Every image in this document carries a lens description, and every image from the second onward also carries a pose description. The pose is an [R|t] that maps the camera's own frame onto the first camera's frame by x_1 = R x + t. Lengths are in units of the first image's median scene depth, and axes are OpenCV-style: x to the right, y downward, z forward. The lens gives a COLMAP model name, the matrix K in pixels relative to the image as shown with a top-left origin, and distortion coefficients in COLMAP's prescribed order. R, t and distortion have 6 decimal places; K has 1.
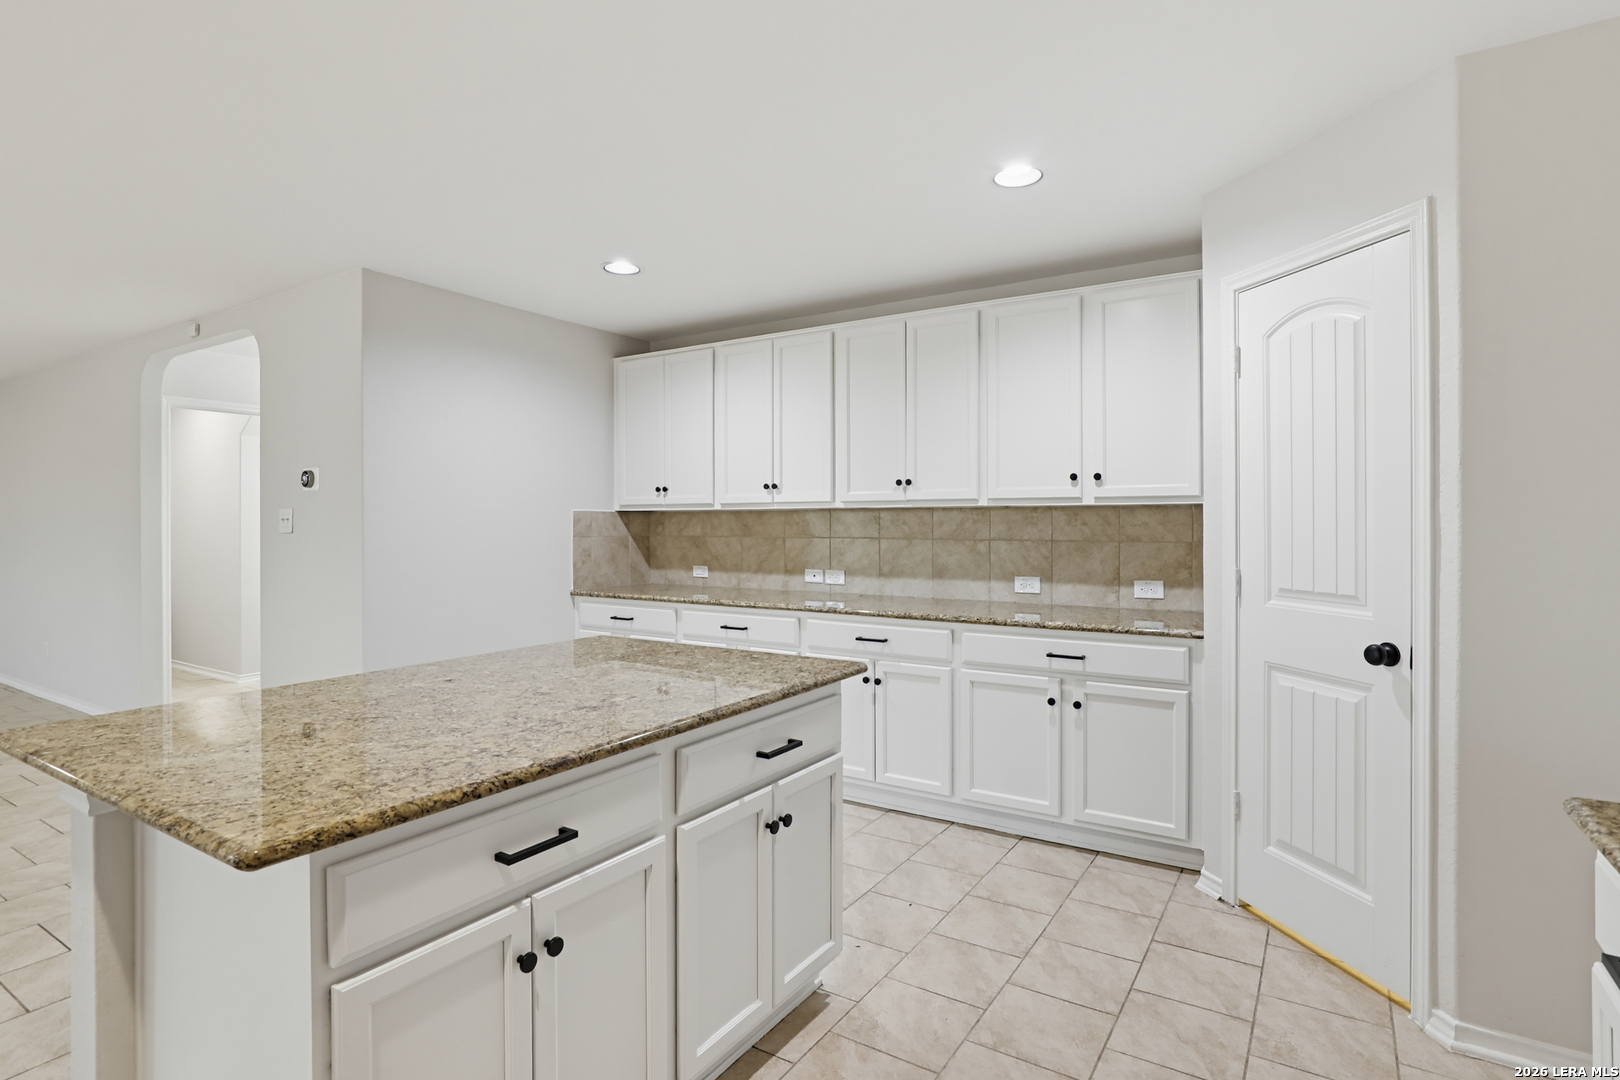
lens RADIAL K [[819.7, 0, 813.7], [0, 819.7, 526.6], [0, 0, 1]] dist [-0.023177, 0.008330]
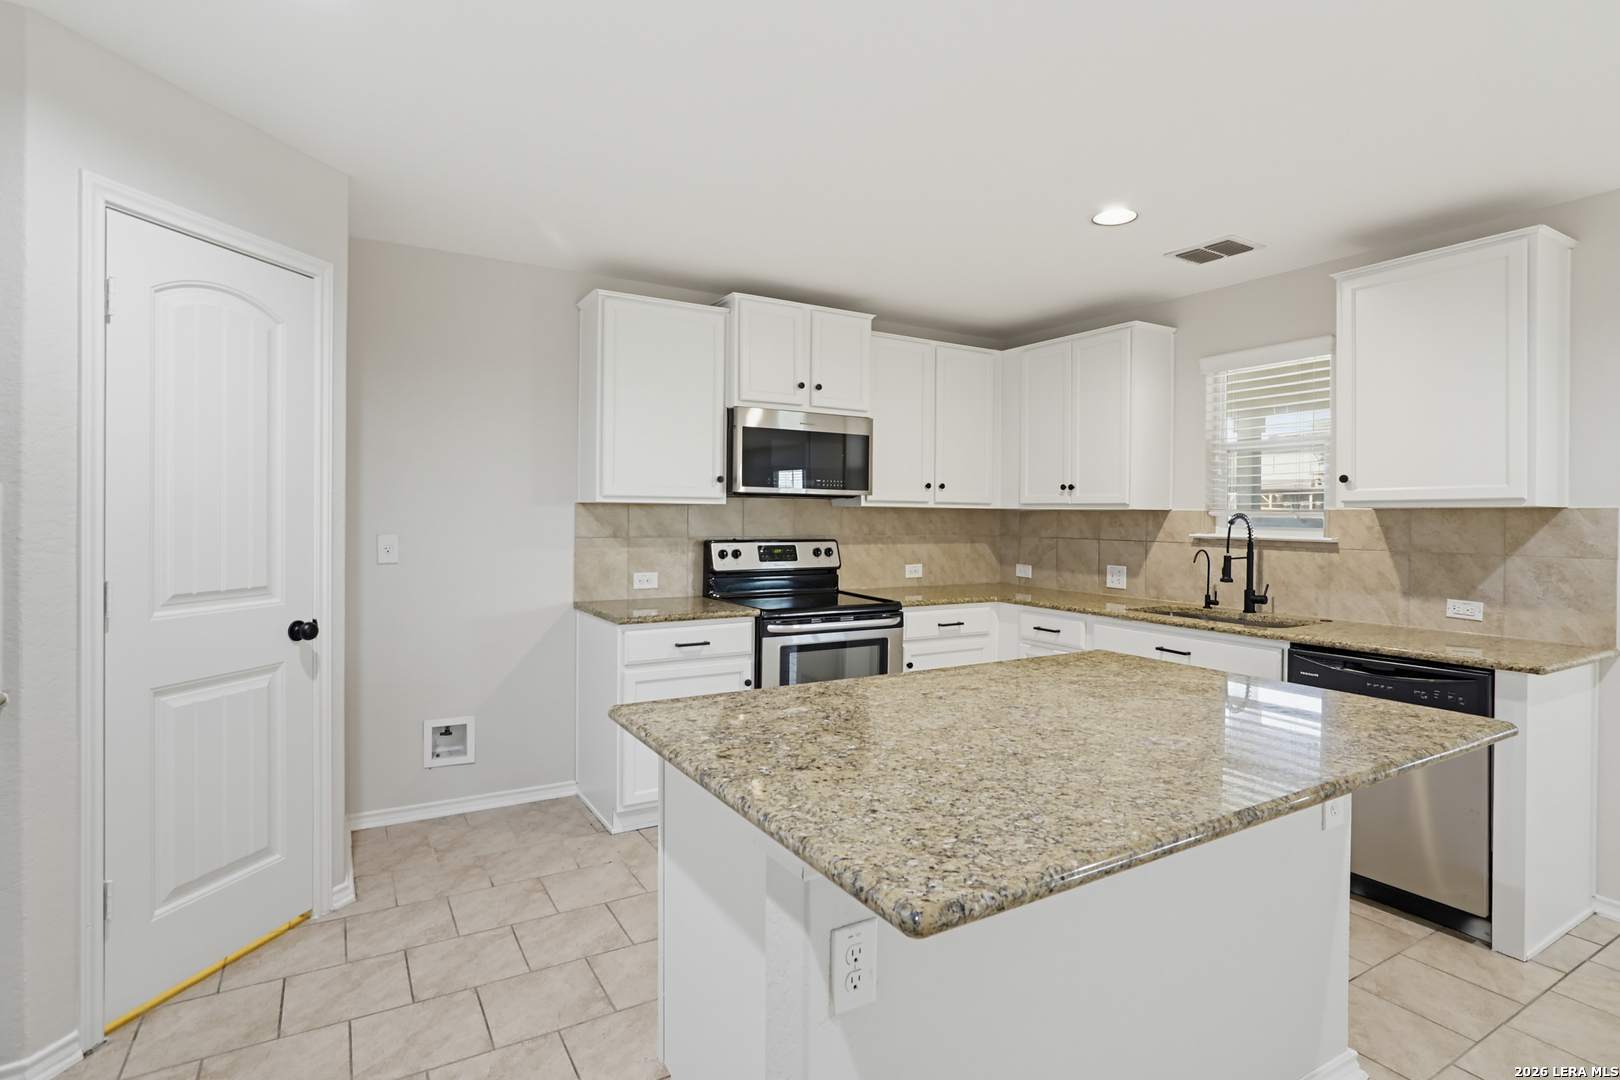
lens RADIAL K [[819.7, 0, 811.8], [0, 819.7, 505.5], [0, 0, 1]] dist [-0.023177, 0.008330]
pose [[-0.894461, -0.000561, 0.447146, -0.259224], [-0.003675, 0.999975, -0.006099, -0.010070], [-0.447132, -0.007099, -0.894440, 0.931389]]
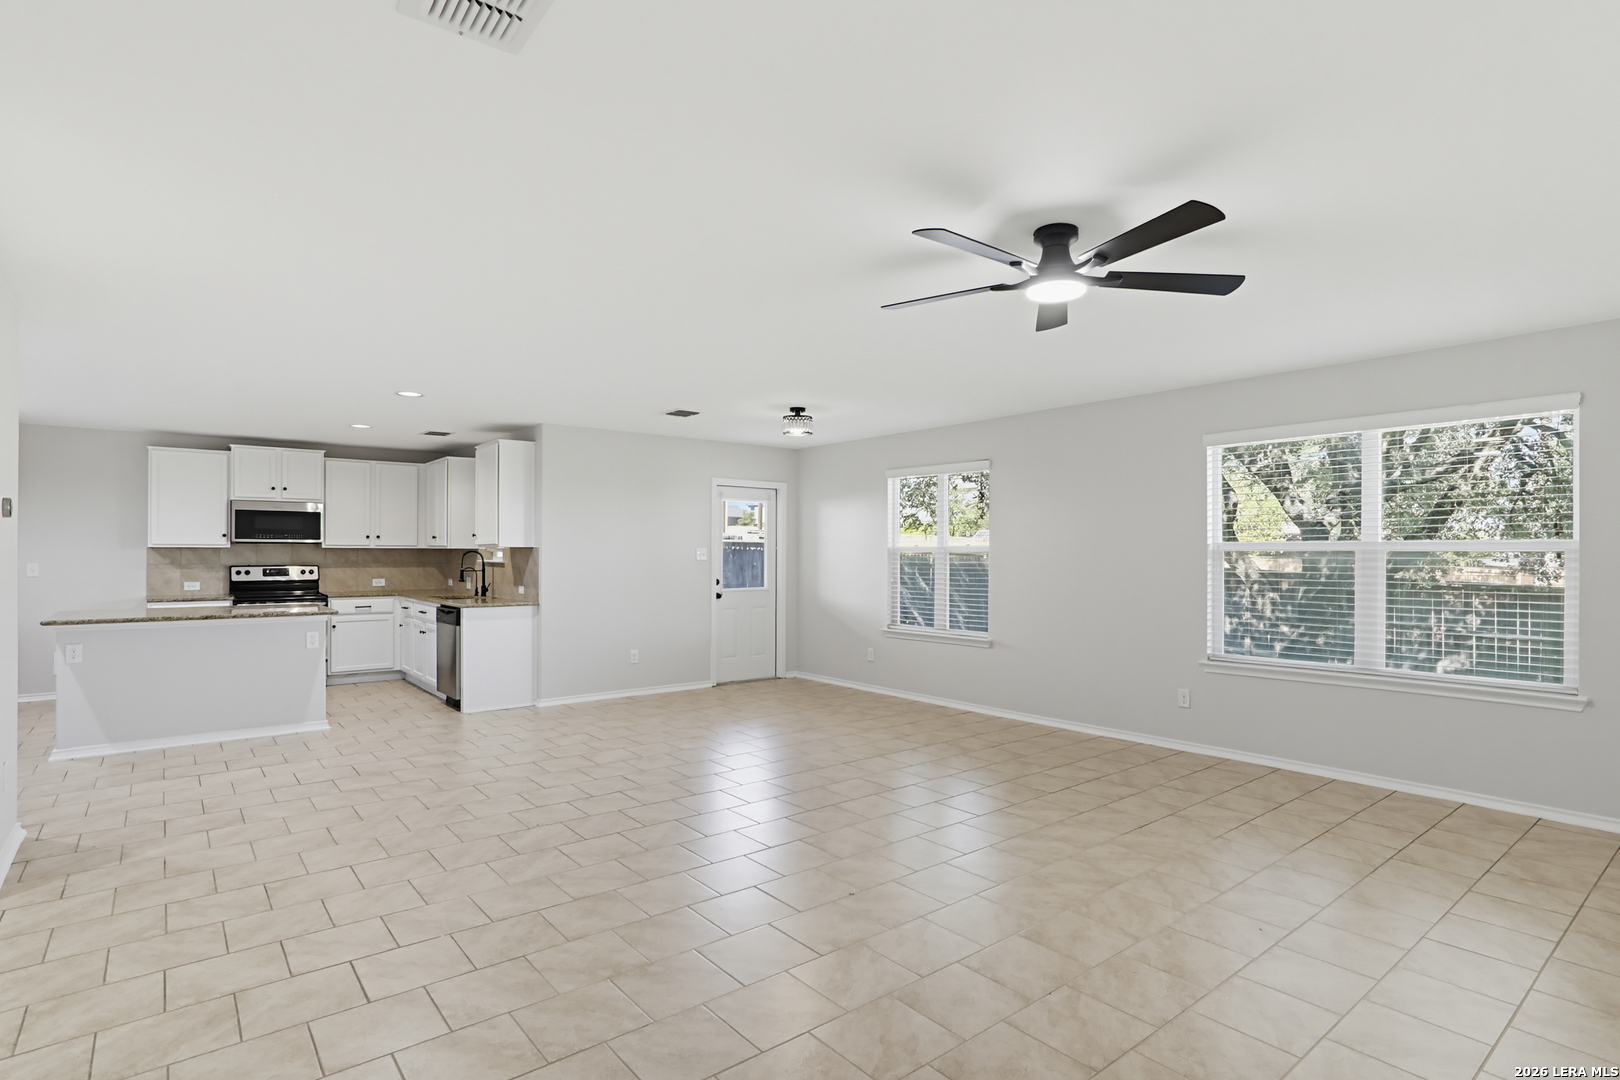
lens RADIAL K [[819.7, 0, 827.1], [0, 819.7, 552.9], [0, 0, 1]] dist [-0.023177, 0.008330]
pose [[-0.952286, 0.001510, 0.305202, -1.698388], [0.003454, 0.999977, 0.005830, -0.010901], [-0.305187, 0.006607, -0.952270, 1.531769]]
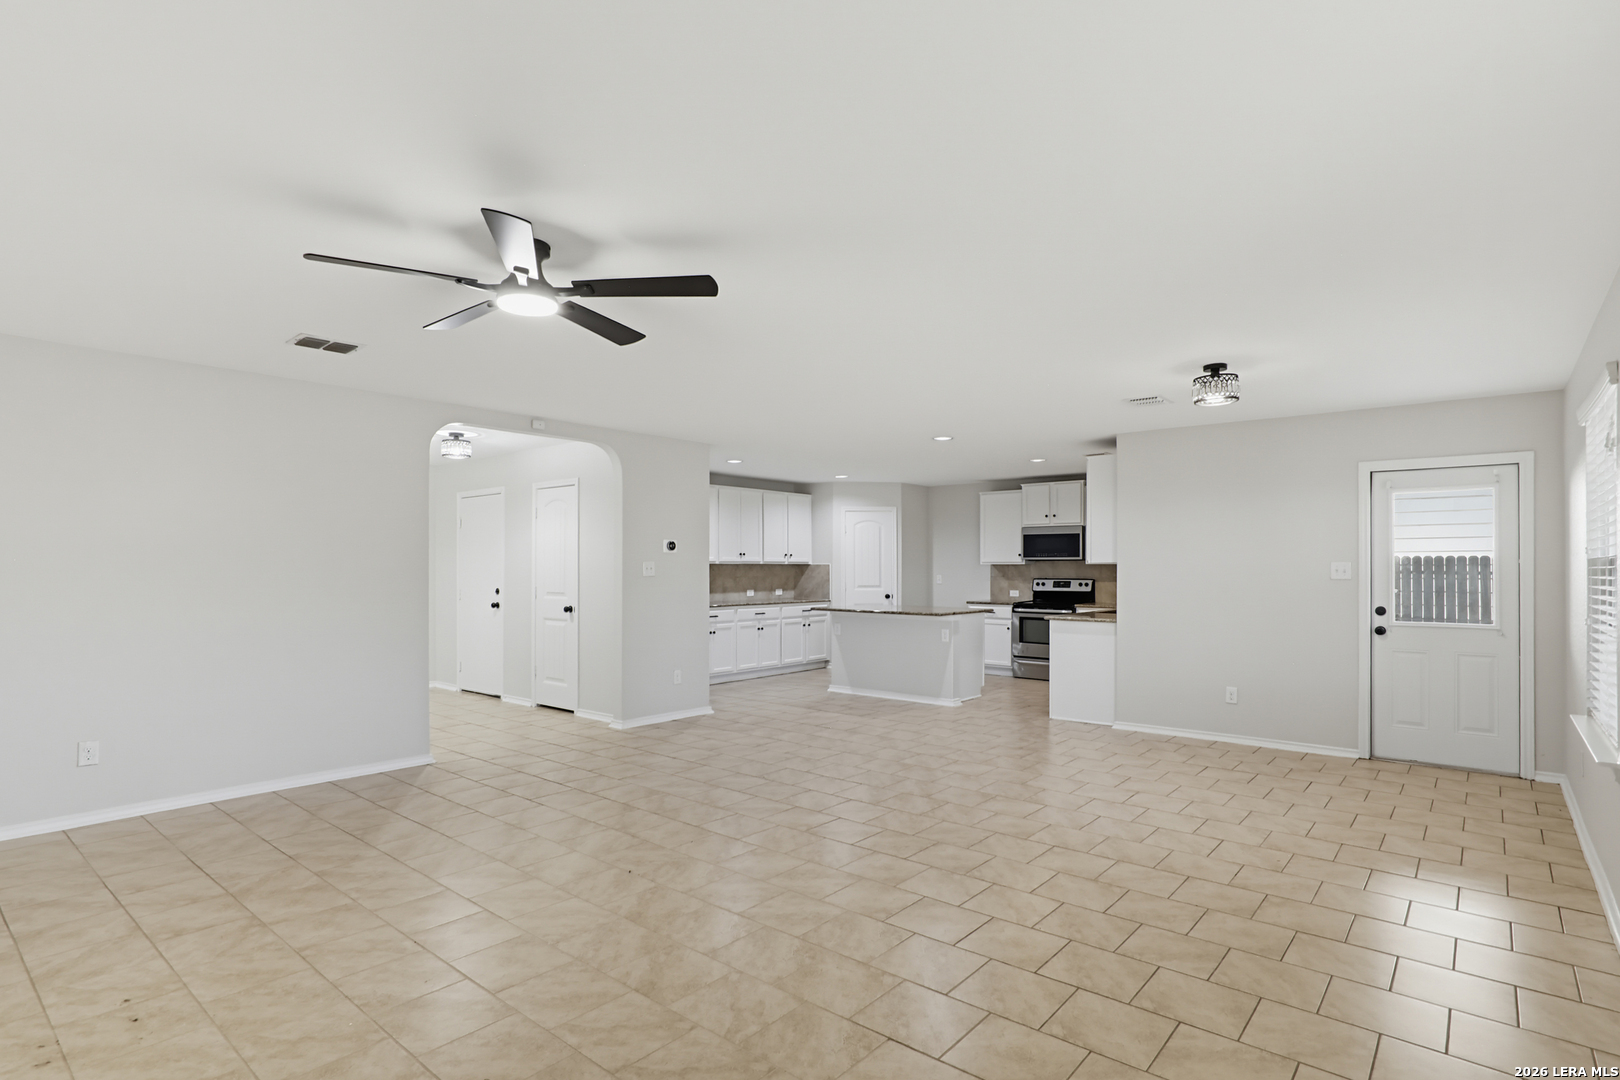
lens RADIAL K [[819.7, 0, 806.2], [0, 819.7, 553.1], [0, 0, 1]] dist [-0.023177, 0.008330]
pose [[0.132221, 0.019772, 0.991023, -2.348945], [0.005561, 0.999771, -0.020688, -0.003400], [-0.991205, 0.008246, 0.132080, 0.449579]]
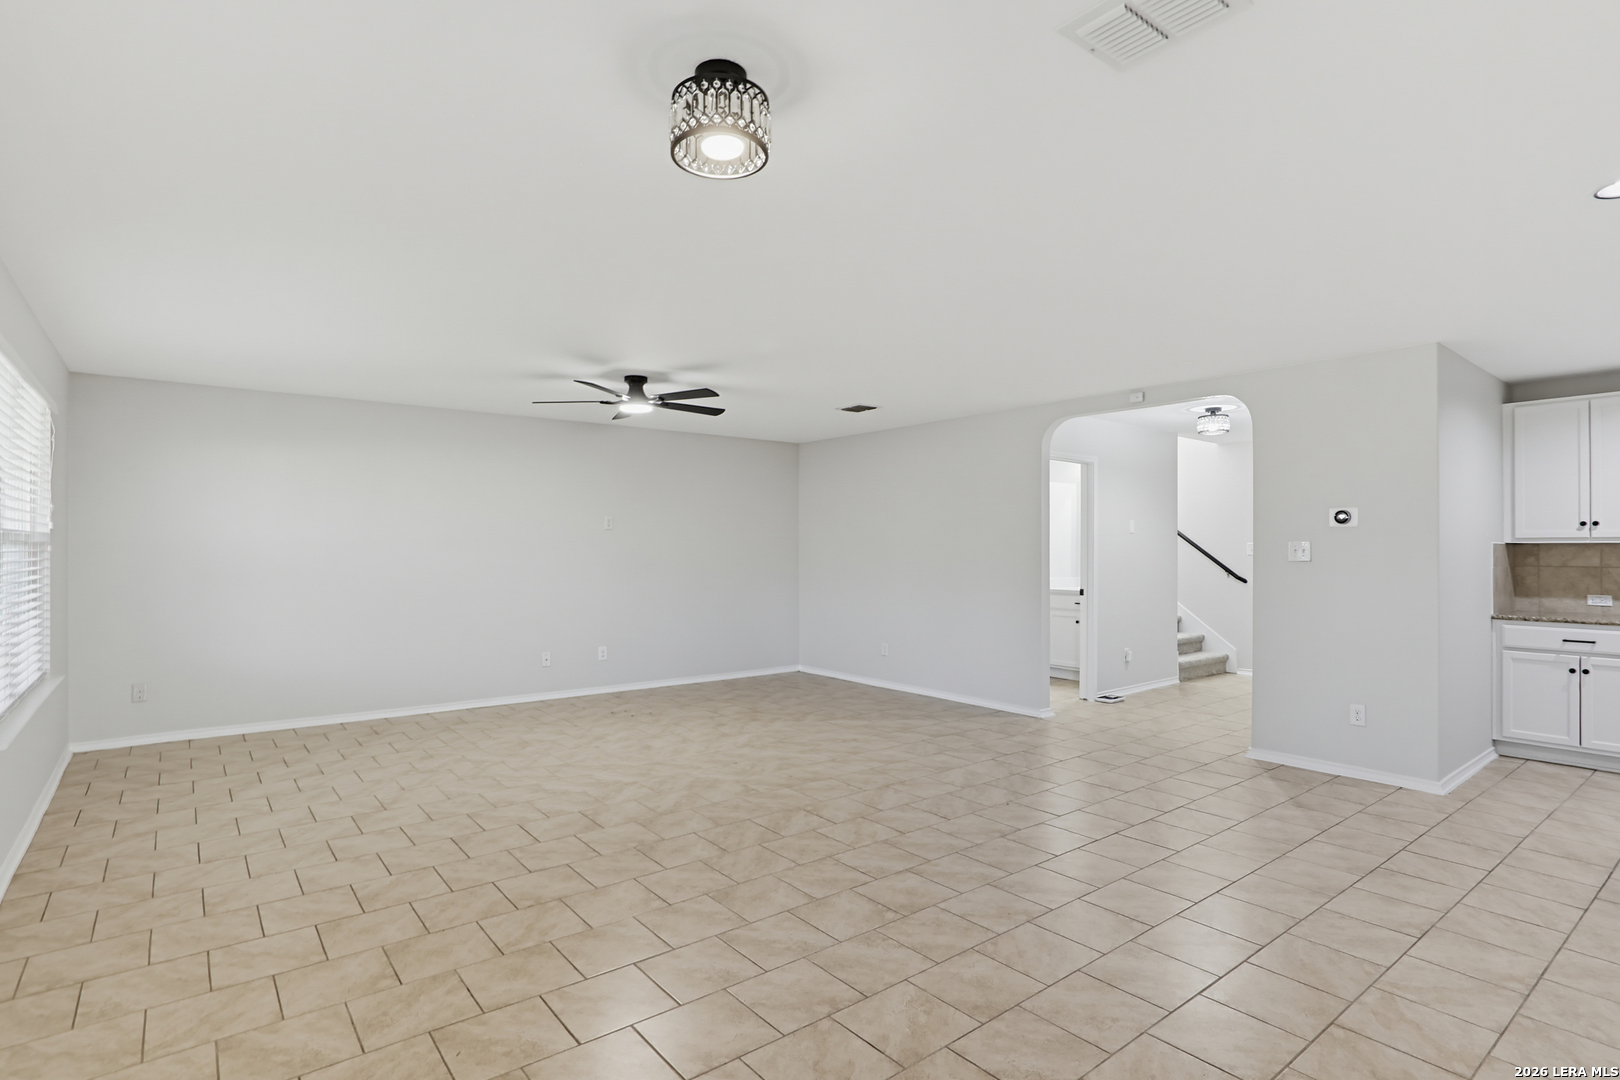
lens RADIAL K [[819.7, 0, 818.0], [0, 819.7, 544.4], [0, 0, 1]] dist [-0.023177, 0.008330]
pose [[0.945550, 0.003393, -0.325459, -0.945078], [-0.007854, 0.999892, -0.012395, 0.004334], [0.325381, 0.014276, 0.945475, -0.396842]]
